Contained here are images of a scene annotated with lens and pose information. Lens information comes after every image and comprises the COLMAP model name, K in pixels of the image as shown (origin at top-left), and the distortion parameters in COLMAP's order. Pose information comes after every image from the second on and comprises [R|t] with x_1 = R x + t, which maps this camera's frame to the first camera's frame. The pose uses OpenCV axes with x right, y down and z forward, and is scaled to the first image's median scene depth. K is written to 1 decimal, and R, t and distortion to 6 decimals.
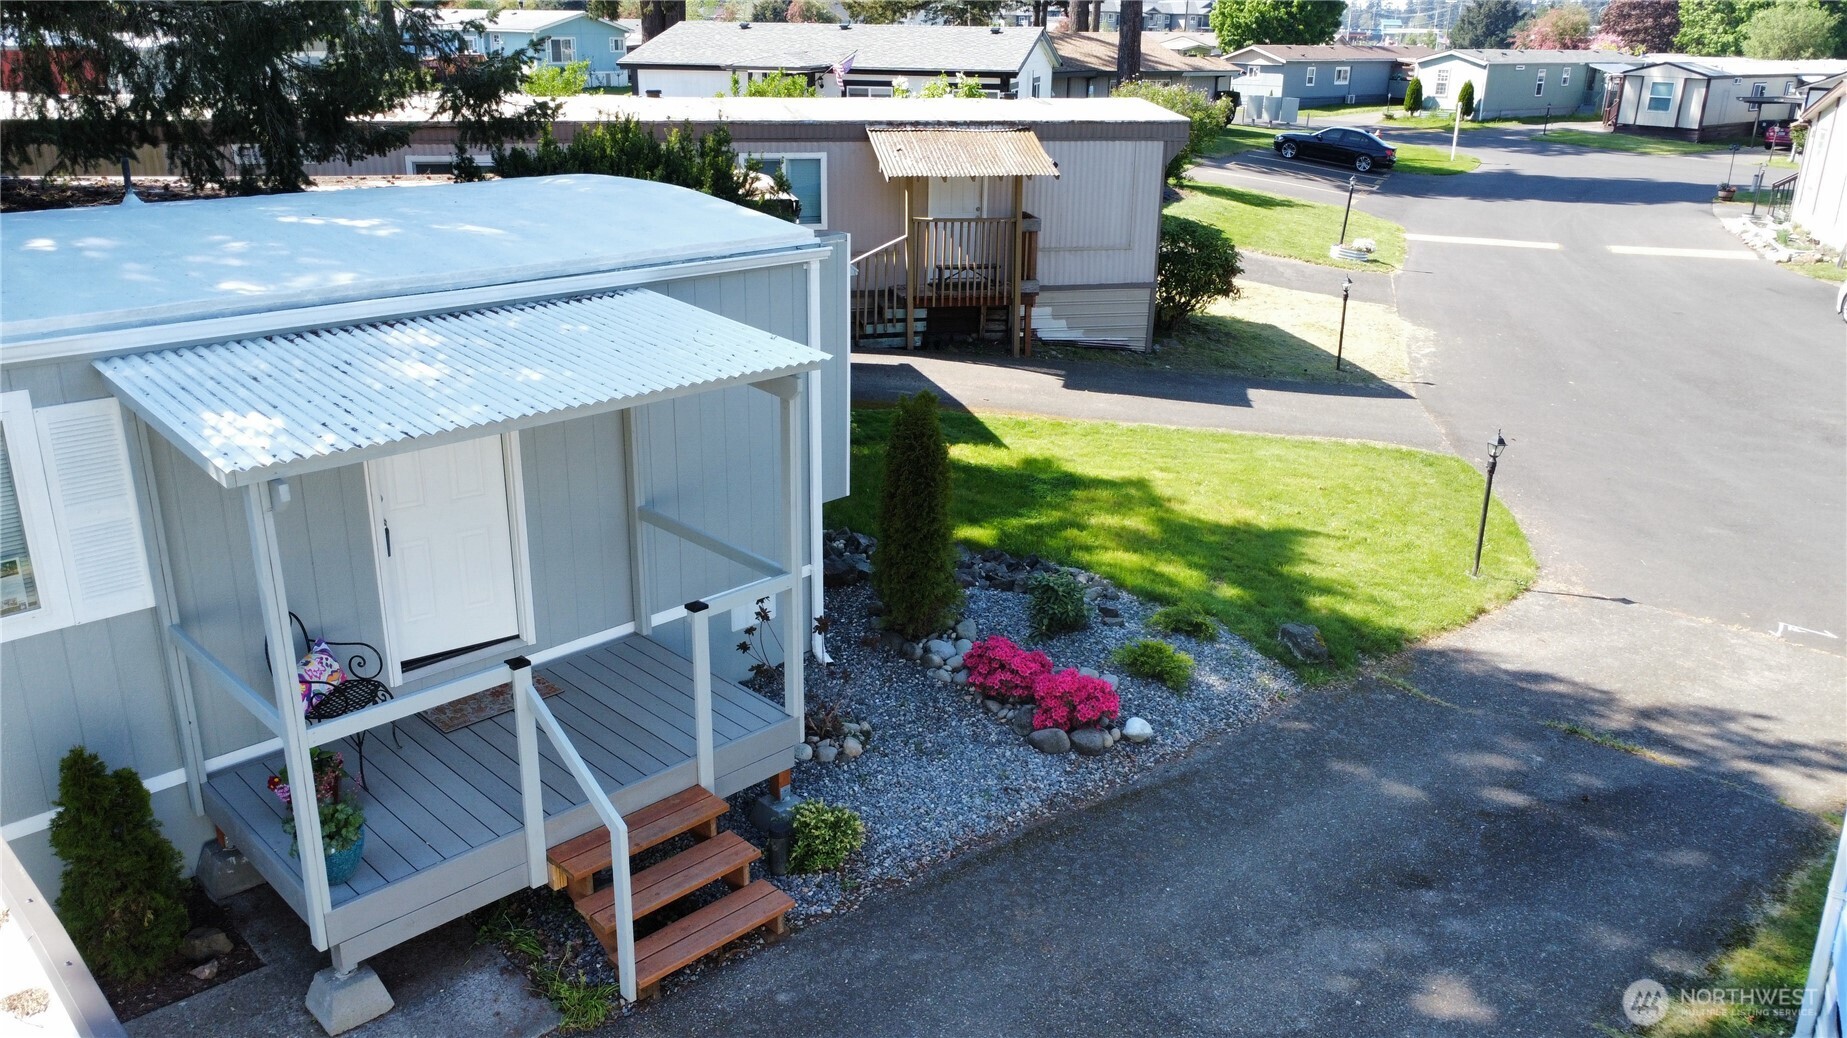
lens RADIAL K [[1362.2, 0, 917.6], [0, 1362.2, 512.6], [0, 0, 1]] dist [-0.003771, -0.000438]
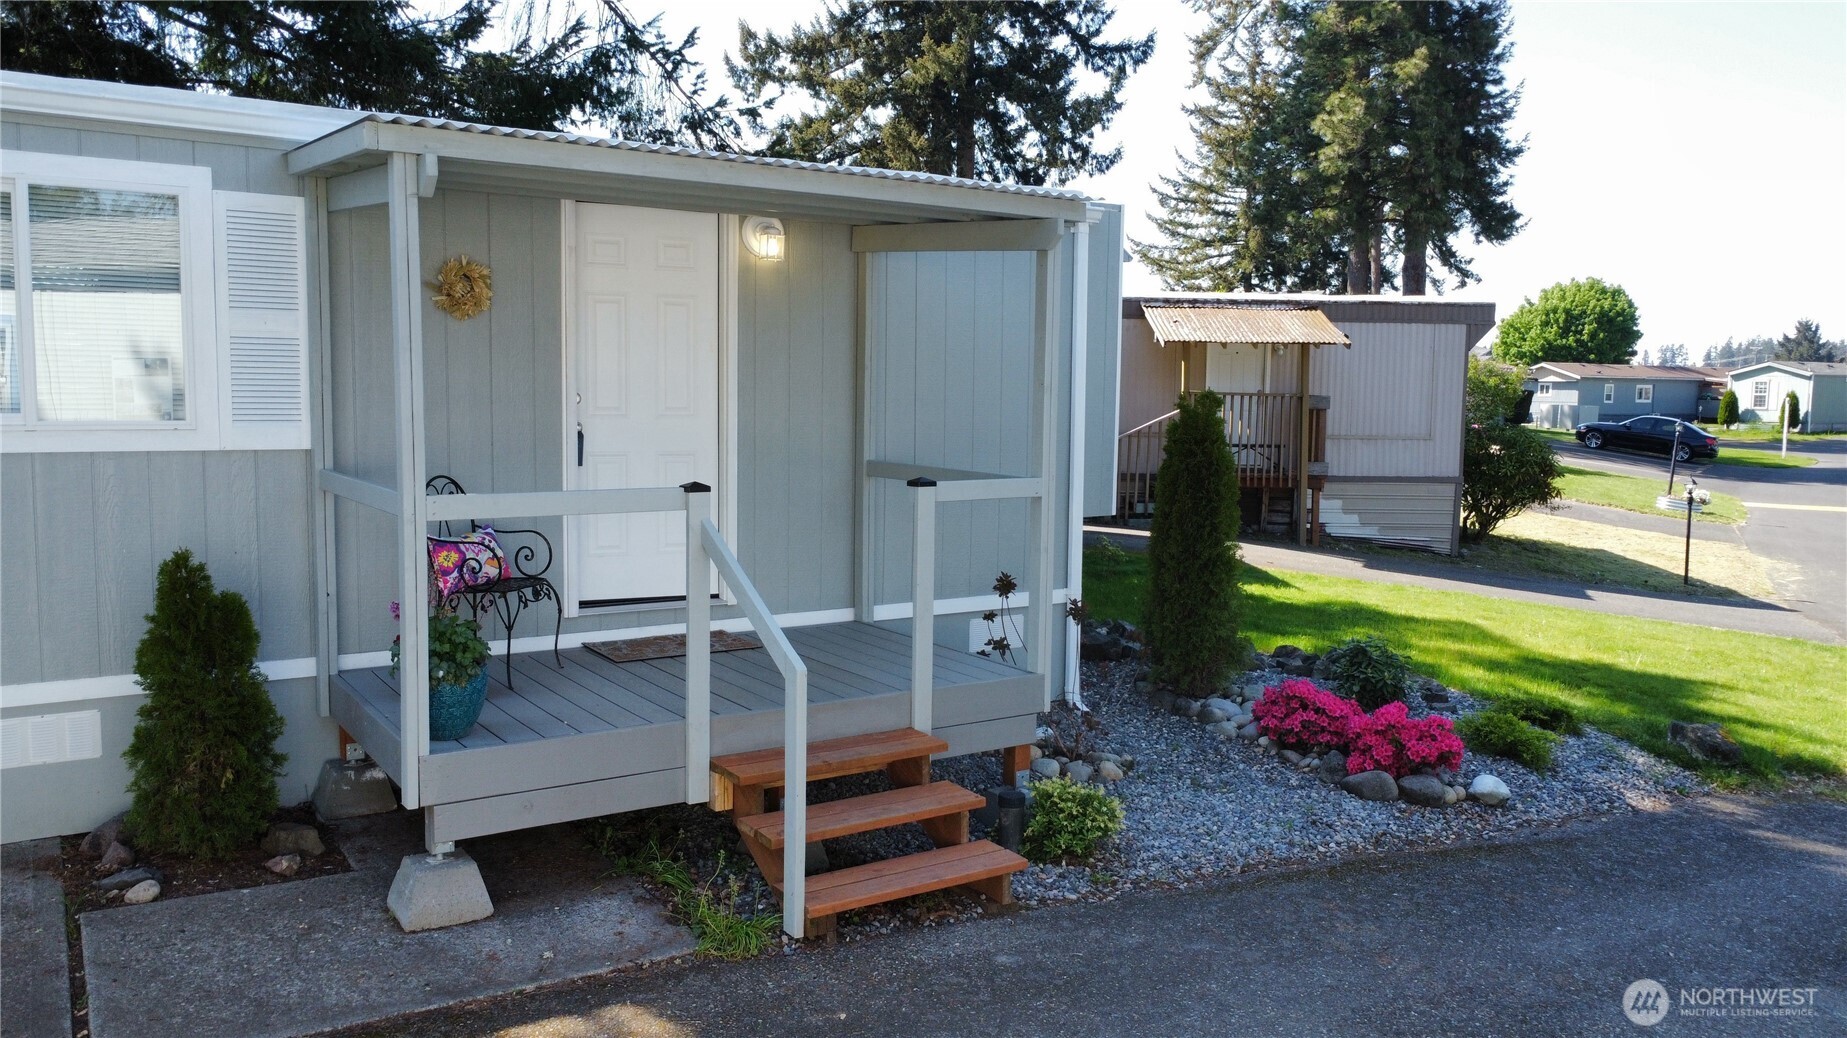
lens RADIAL K [[1362.2, 0, 921.3], [0, 1362.2, 525.3], [0, 0, 1]] dist [-0.003771, -0.000438]
pose [[0.981272, 0.016161, -0.191950, -0.006382], [-0.062068, 0.969855, -0.235644, 0.227730], [0.182356, 0.243145, 0.952695, 0.193487]]
